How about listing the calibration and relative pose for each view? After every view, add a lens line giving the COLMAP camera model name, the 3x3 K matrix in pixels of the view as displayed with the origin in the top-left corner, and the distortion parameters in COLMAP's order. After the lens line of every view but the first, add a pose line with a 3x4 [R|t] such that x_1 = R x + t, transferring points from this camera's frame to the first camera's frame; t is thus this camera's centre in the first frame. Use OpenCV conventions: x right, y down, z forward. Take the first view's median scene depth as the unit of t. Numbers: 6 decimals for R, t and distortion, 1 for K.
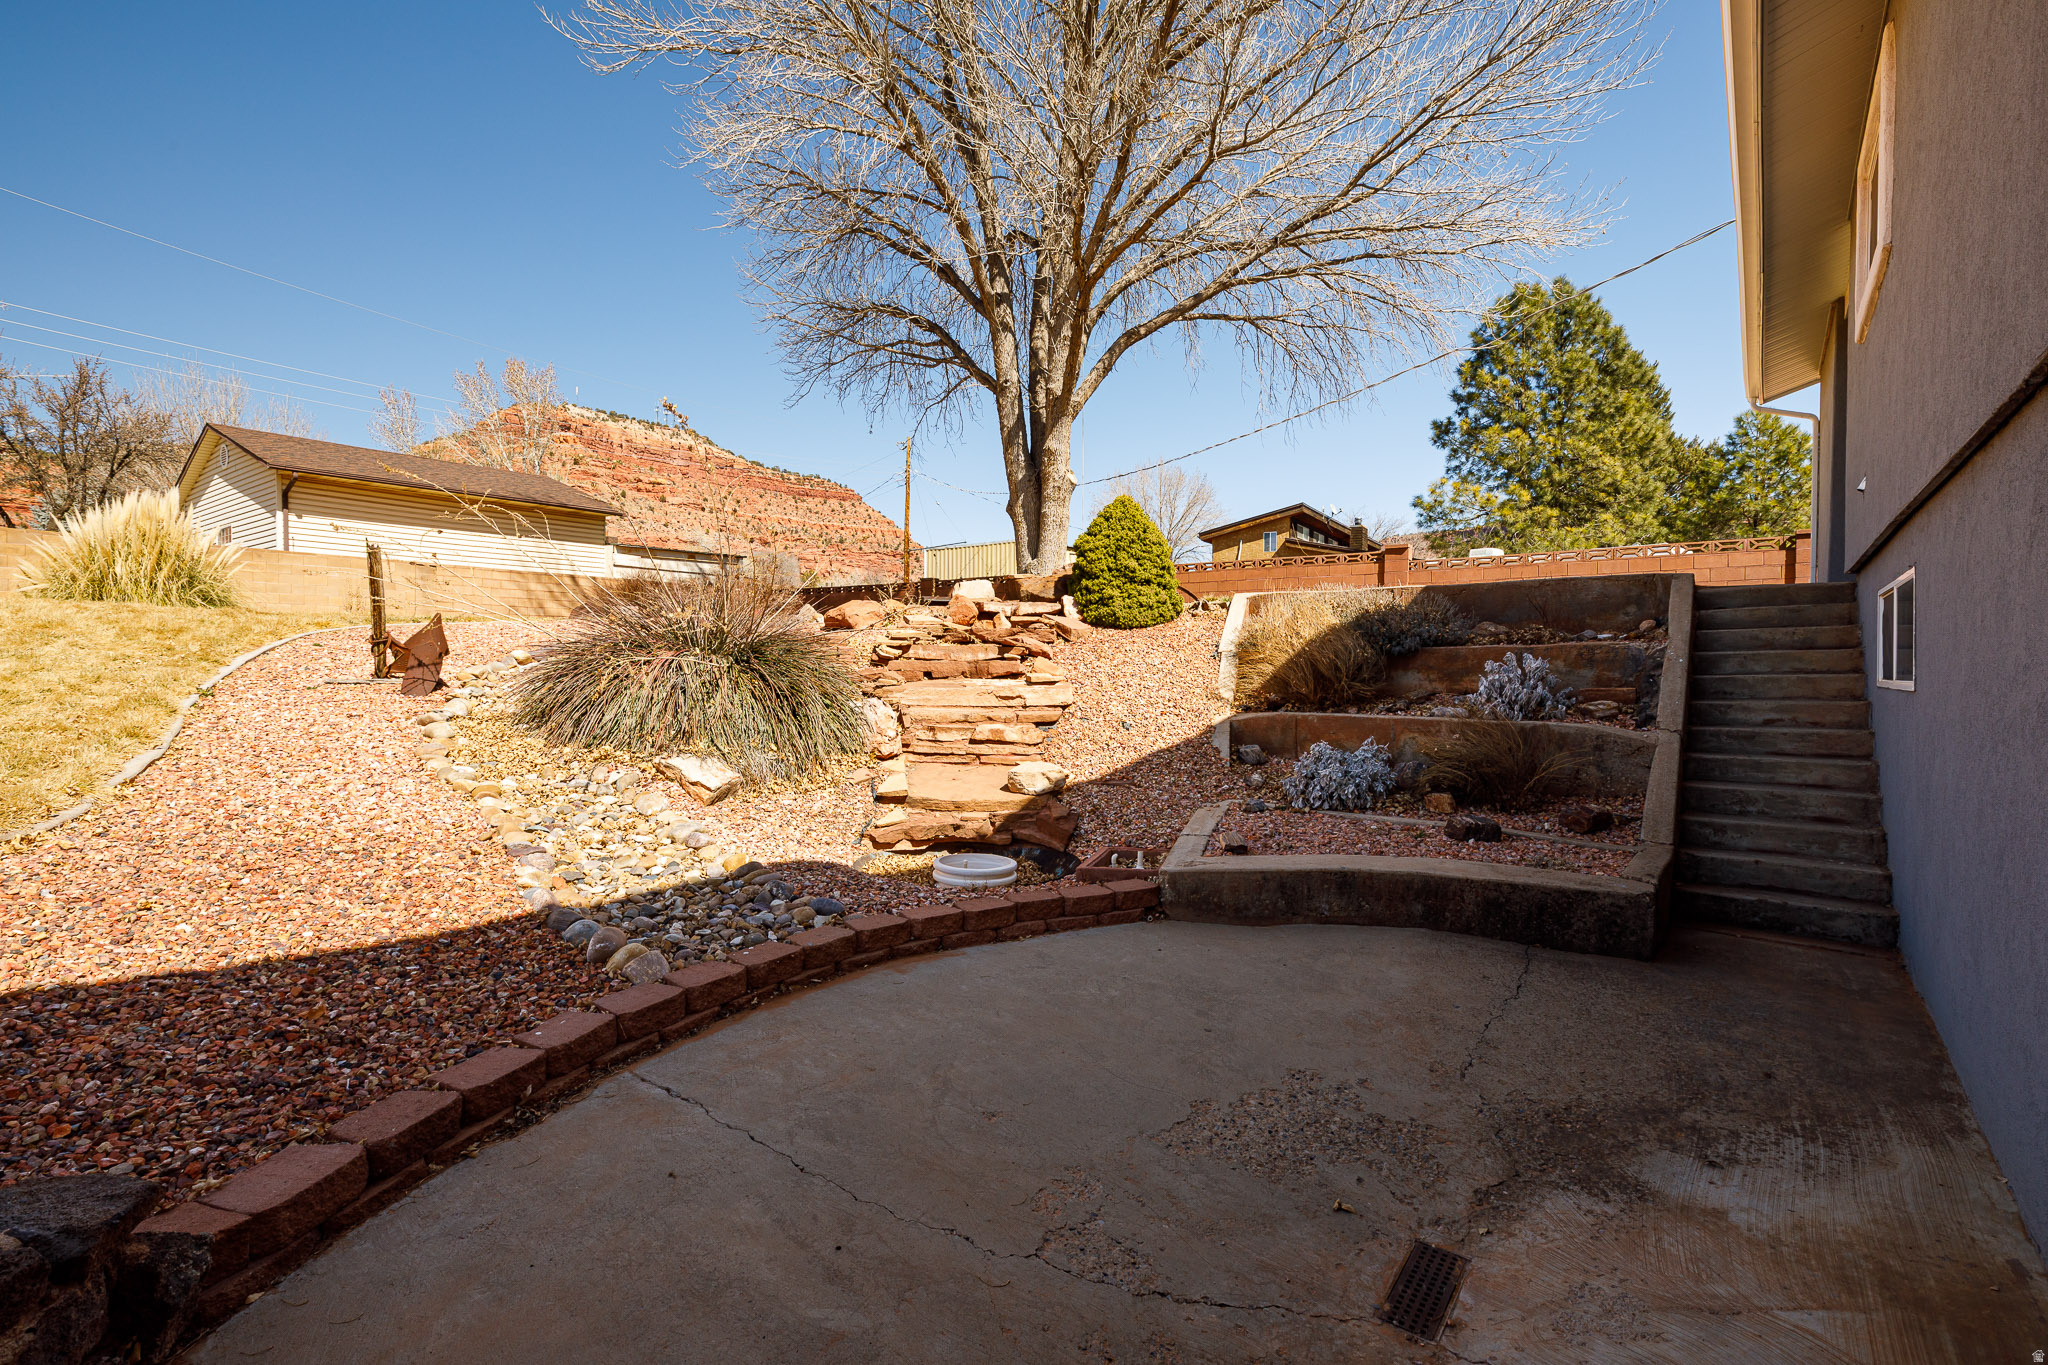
lens RADIAL K [[928.5, 0, 1026.9], [0, 928.5, 667.6], [0, 0, 1]] dist [0.002585, 0.000452]
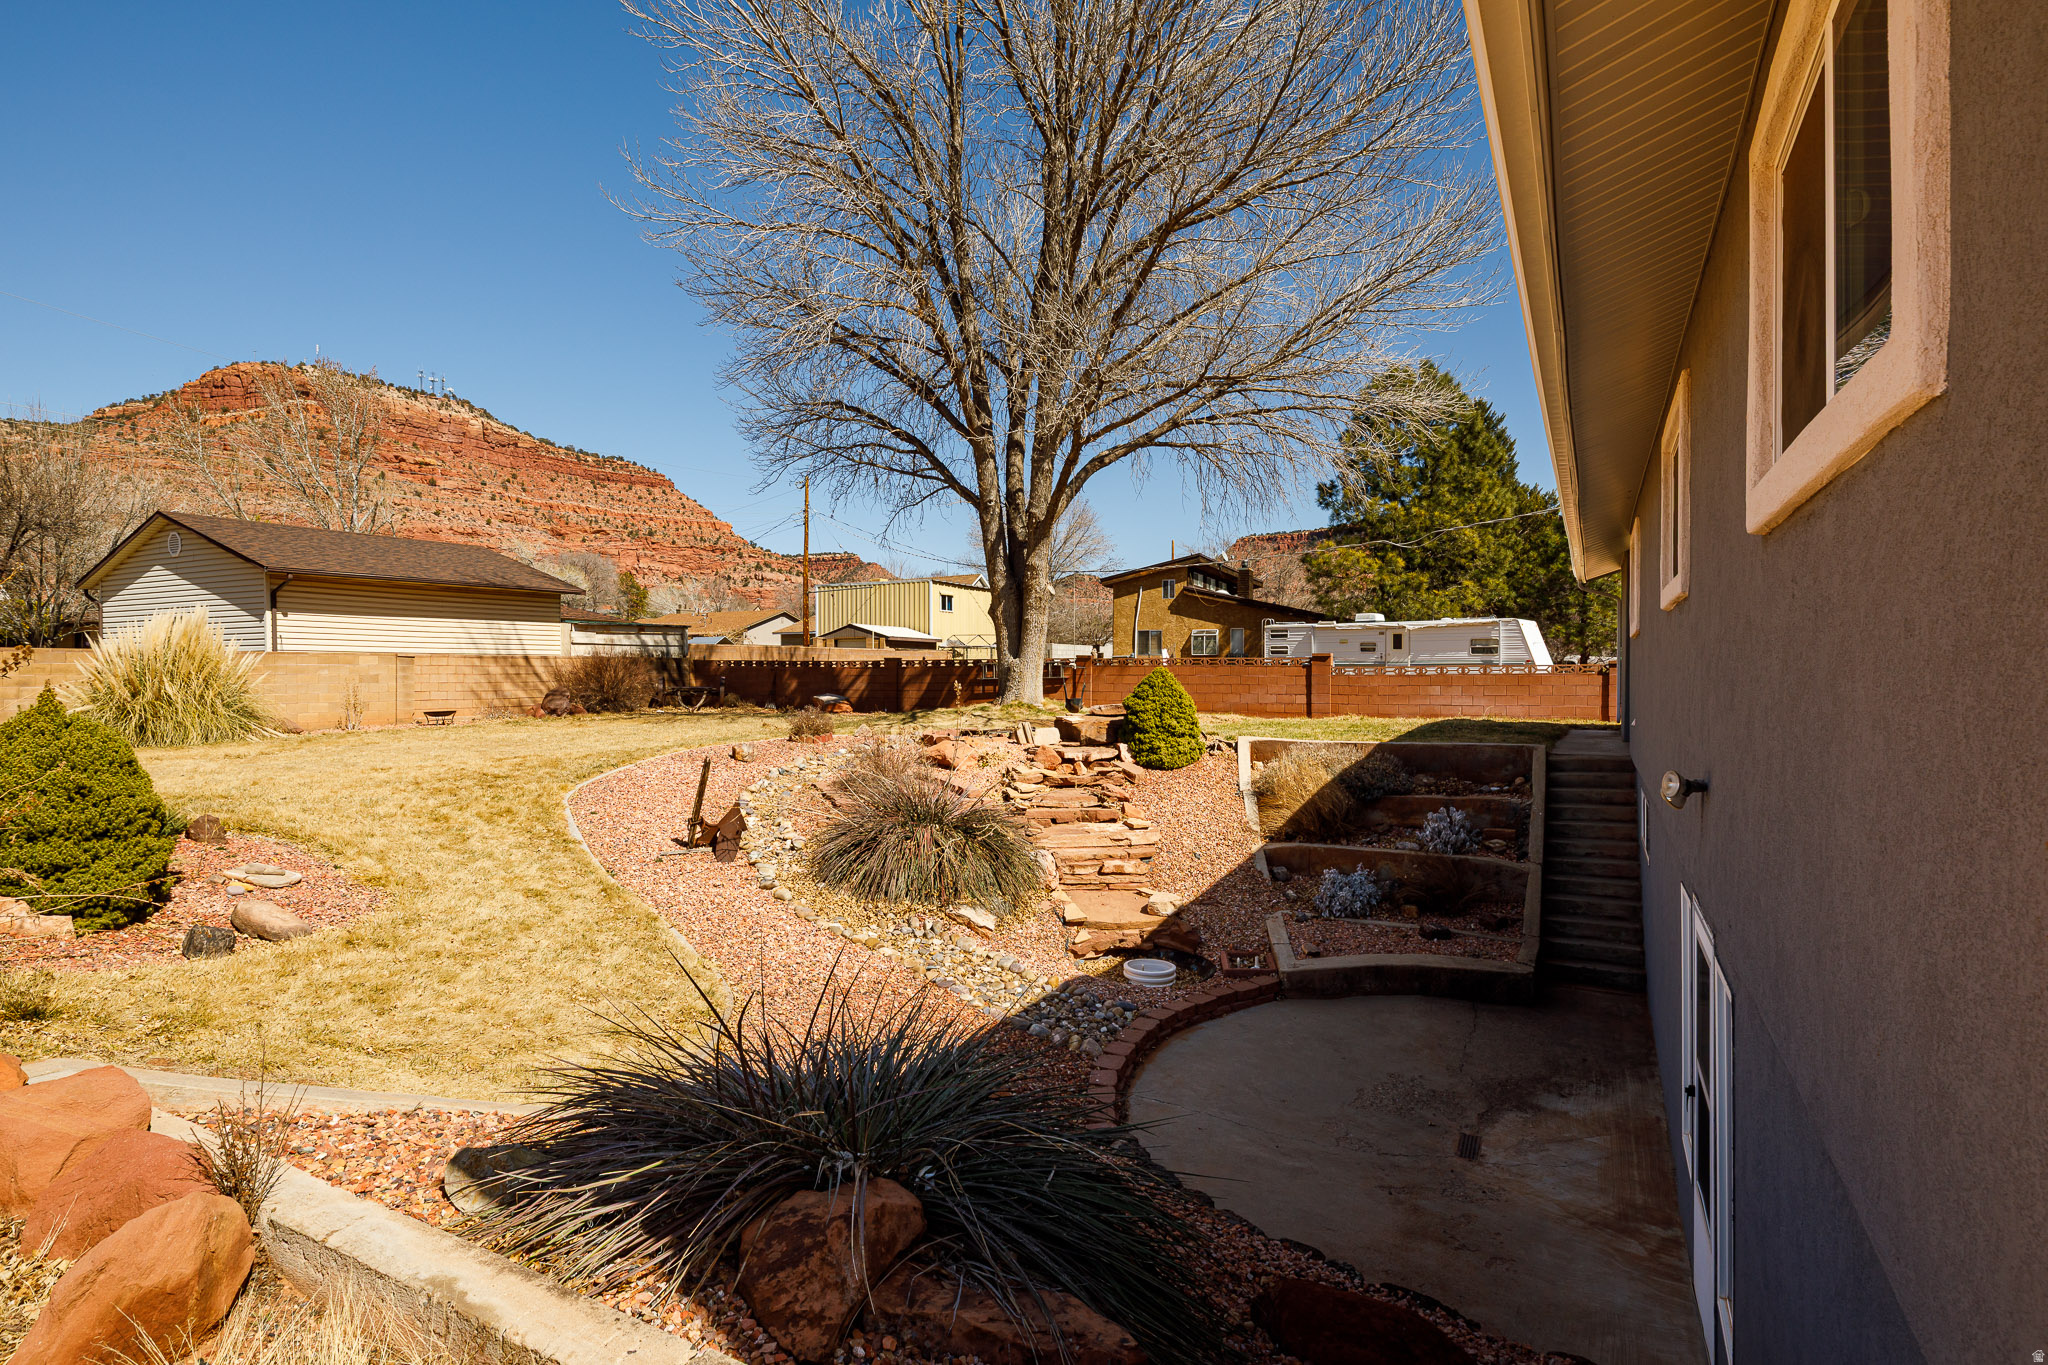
lens RADIAL K [[1014.3, 0, 1033.8], [0, 1014.3, 675.5], [0, 0, 1]] dist [-0.004729, 0.000127]
pose [[0.986550, -0.008851, 0.163218, -0.304483], [0.008800, 0.999961, 0.001041, -0.169635], [-0.163220, 0.000409, 0.986590, -0.401499]]
